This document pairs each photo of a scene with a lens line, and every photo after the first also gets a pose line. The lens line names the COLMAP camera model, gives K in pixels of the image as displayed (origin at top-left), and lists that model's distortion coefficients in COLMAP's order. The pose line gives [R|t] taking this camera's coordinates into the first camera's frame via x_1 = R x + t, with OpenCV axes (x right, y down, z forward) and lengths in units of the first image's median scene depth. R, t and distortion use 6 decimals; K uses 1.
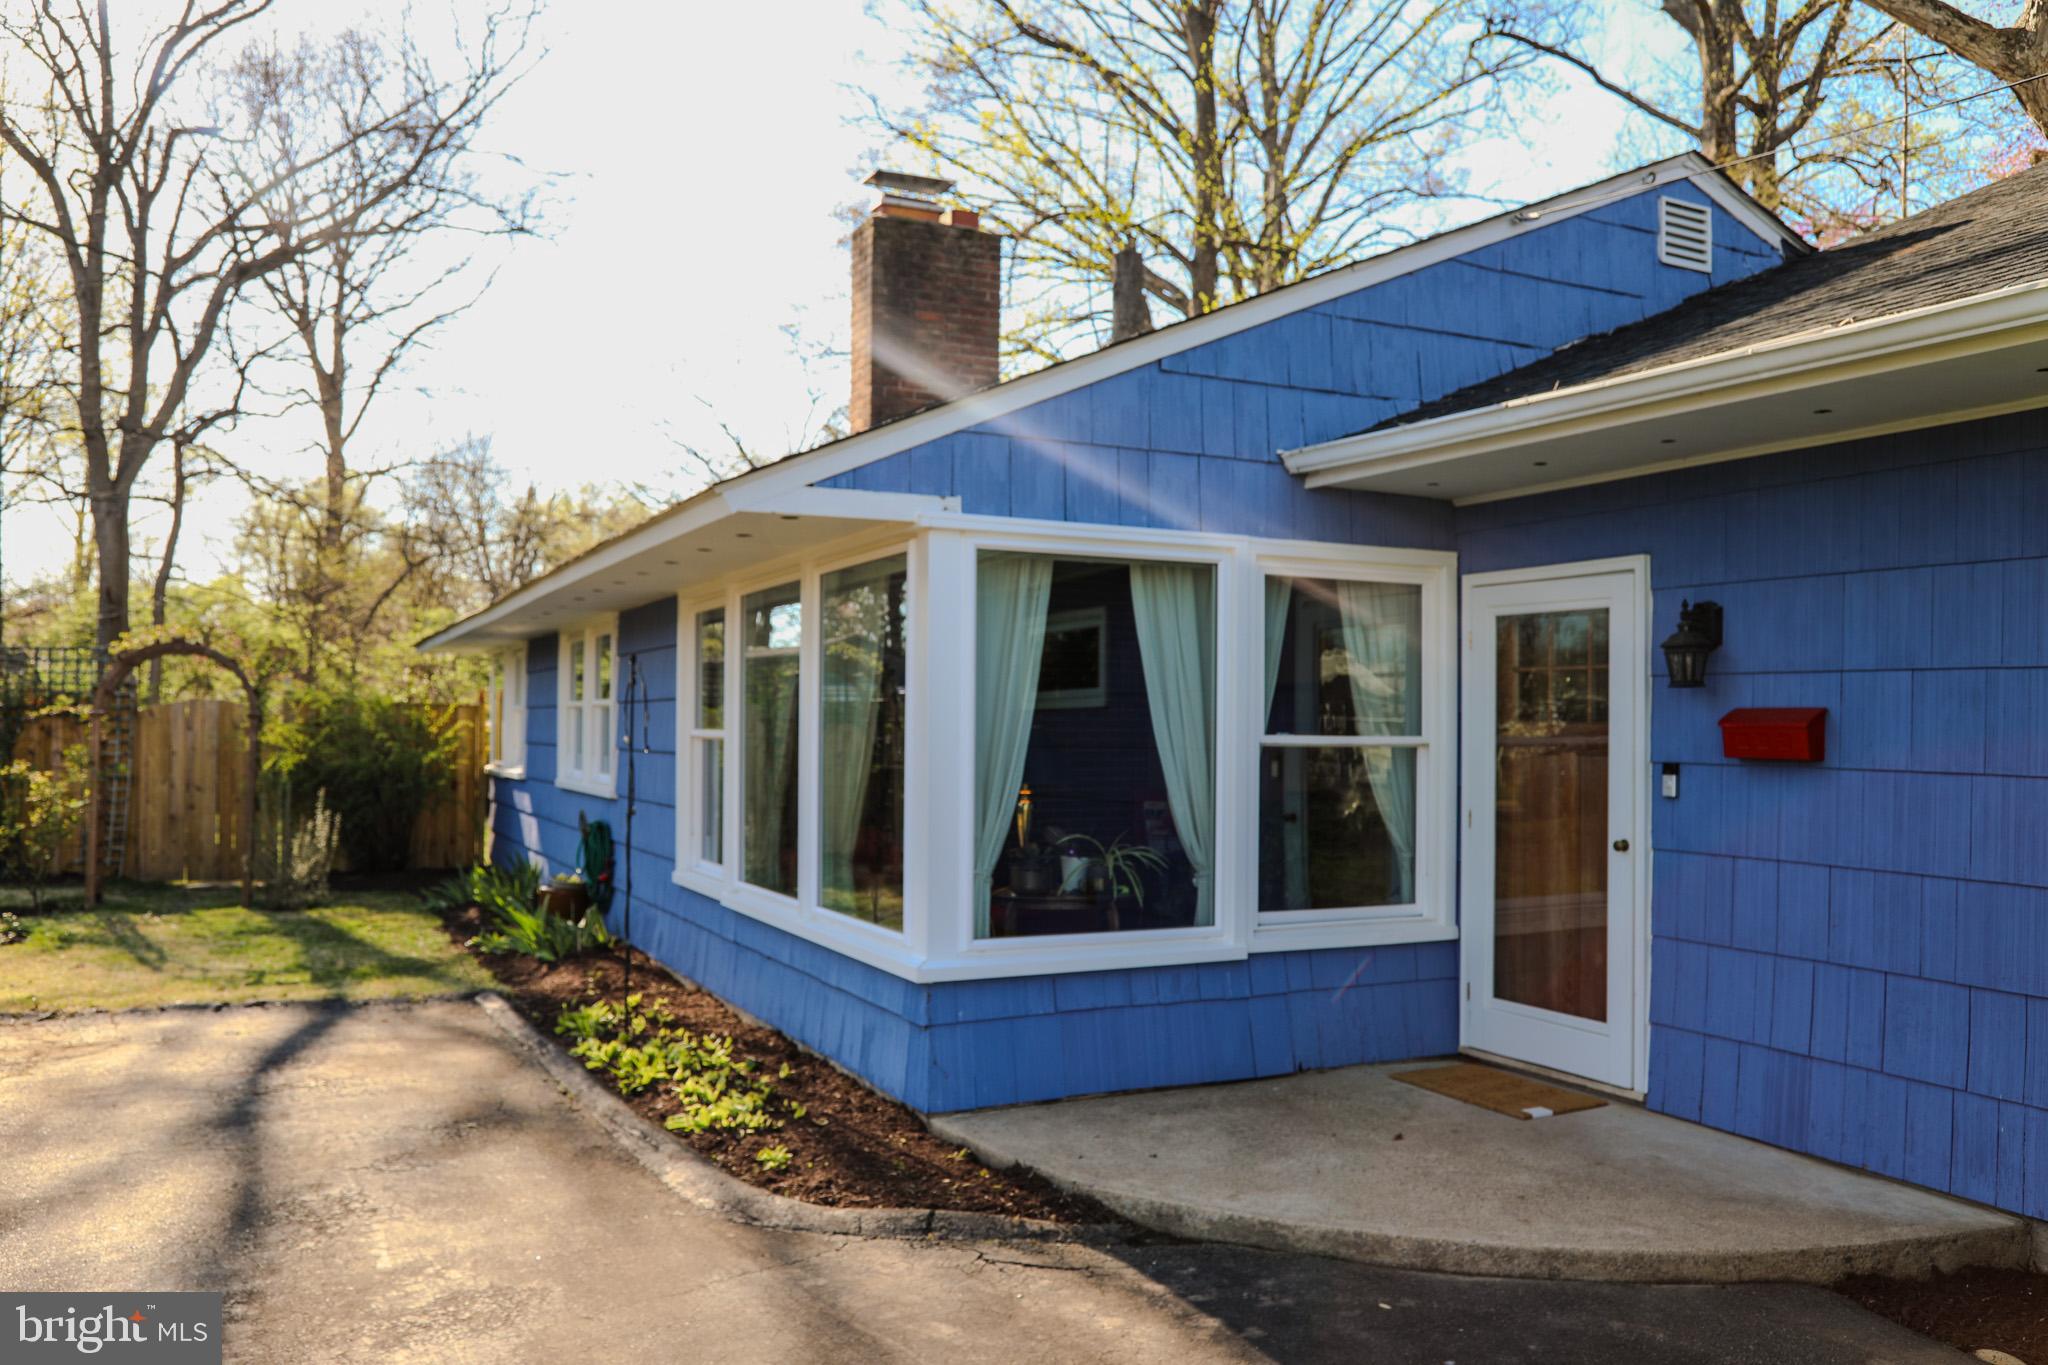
lens RADIAL K [[1520.5, 0, 1024.0], [0, 1520.5, 682.5], [0, 0, 1]] dist [-0.003386, 0.001085]
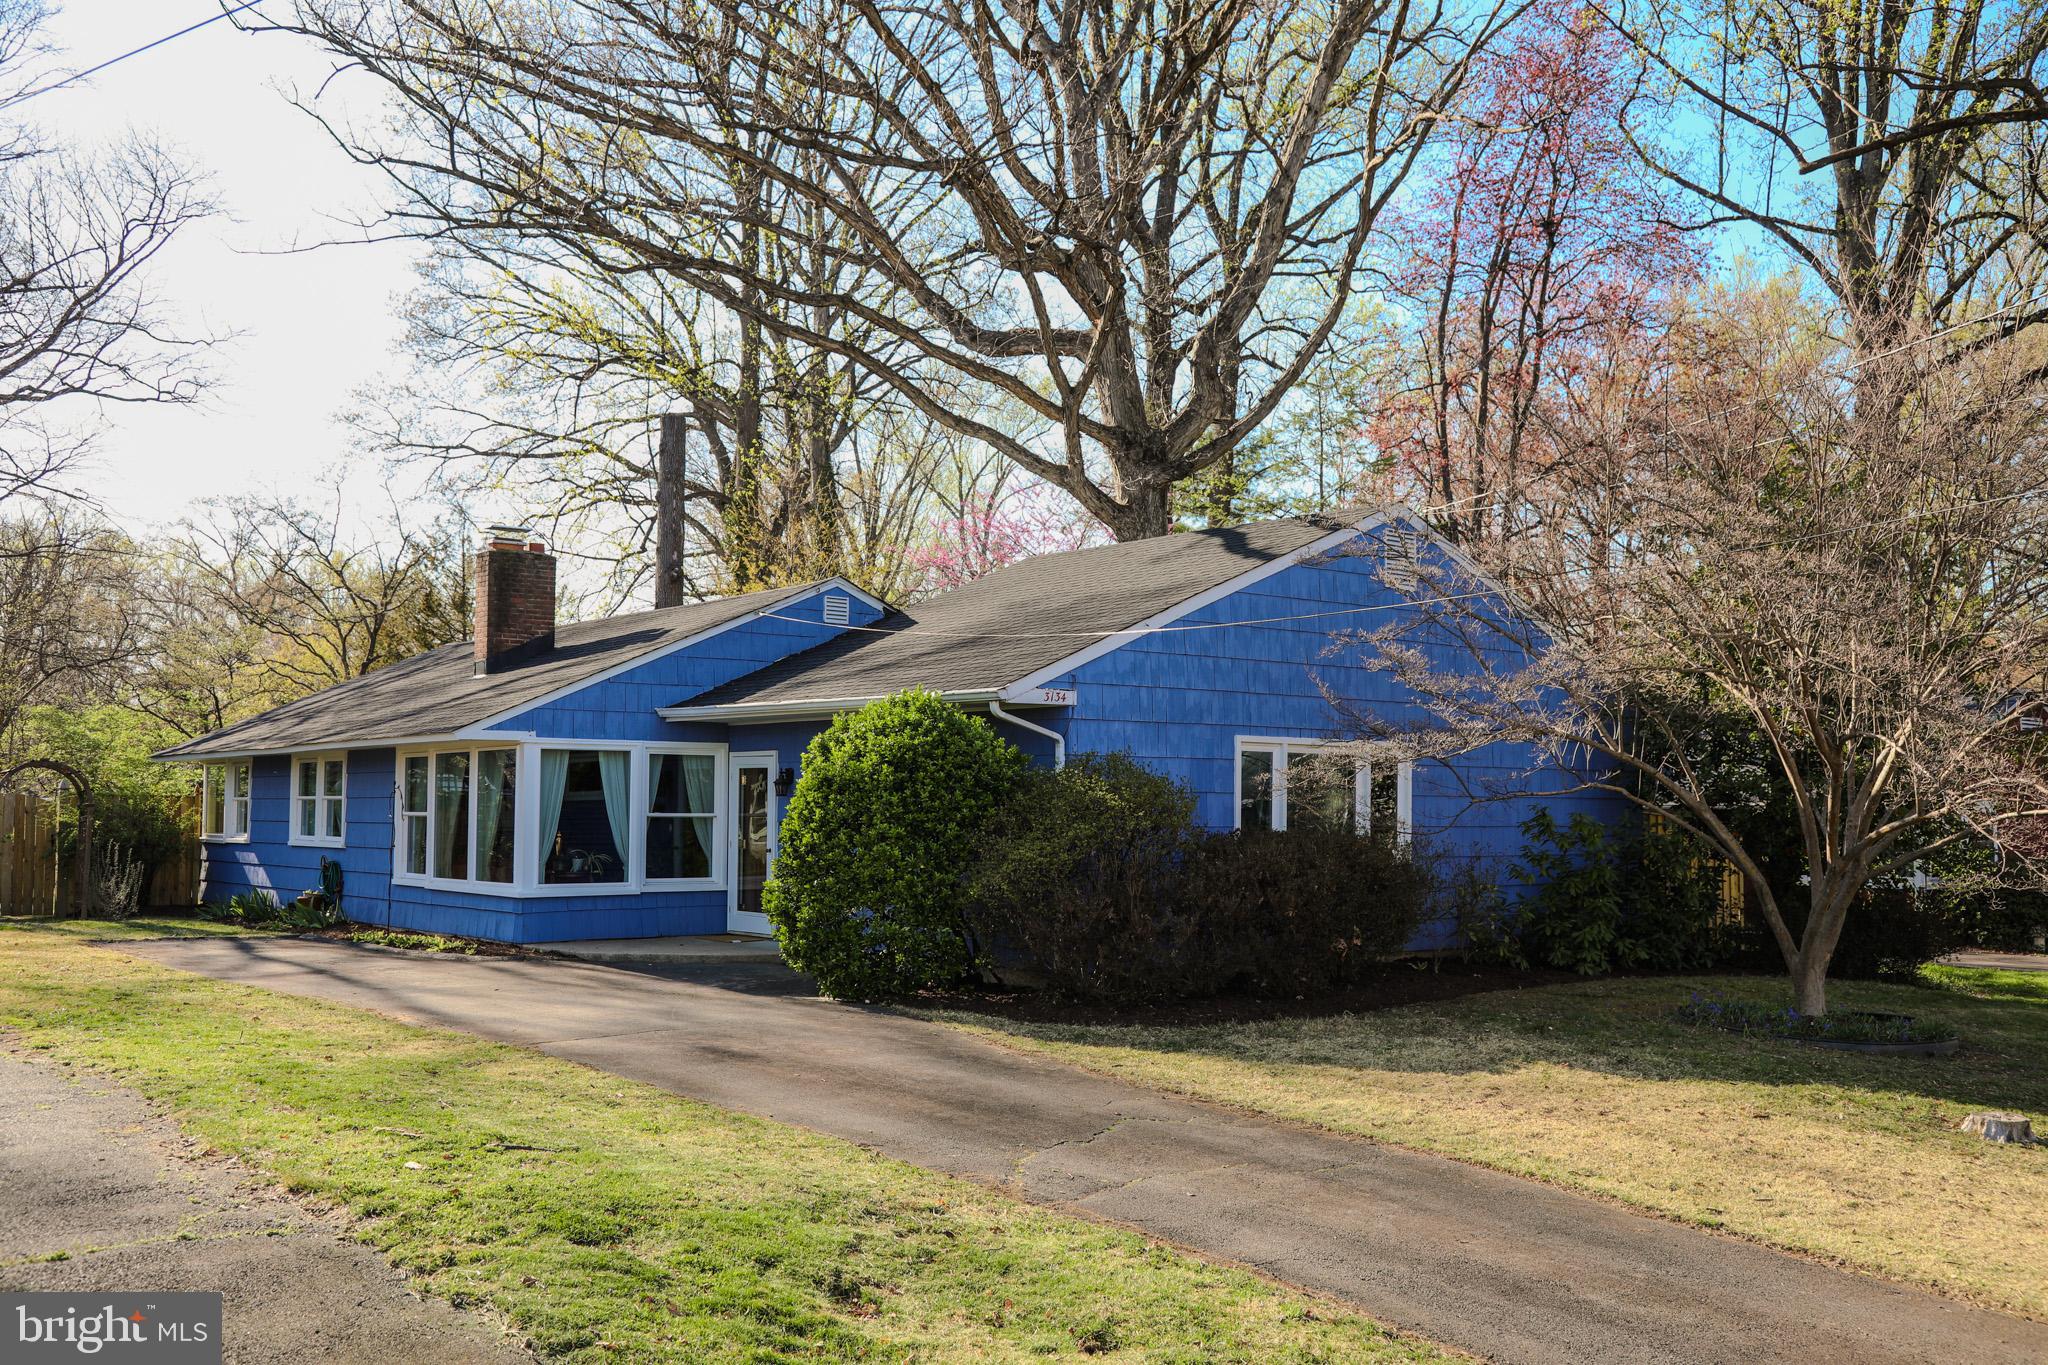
lens RADIAL K [[2024.6, 0, 1024.0], [0, 2024.6, 682.5], [0, 0, 1]] dist [-0.011641, -0.003485]
pose [[0.979516, 0.007901, 0.201209, 0.081607], [-0.001619, 0.999507, -0.031367, -0.083210], [-0.201358, 0.030399, 0.979046, -2.587271]]
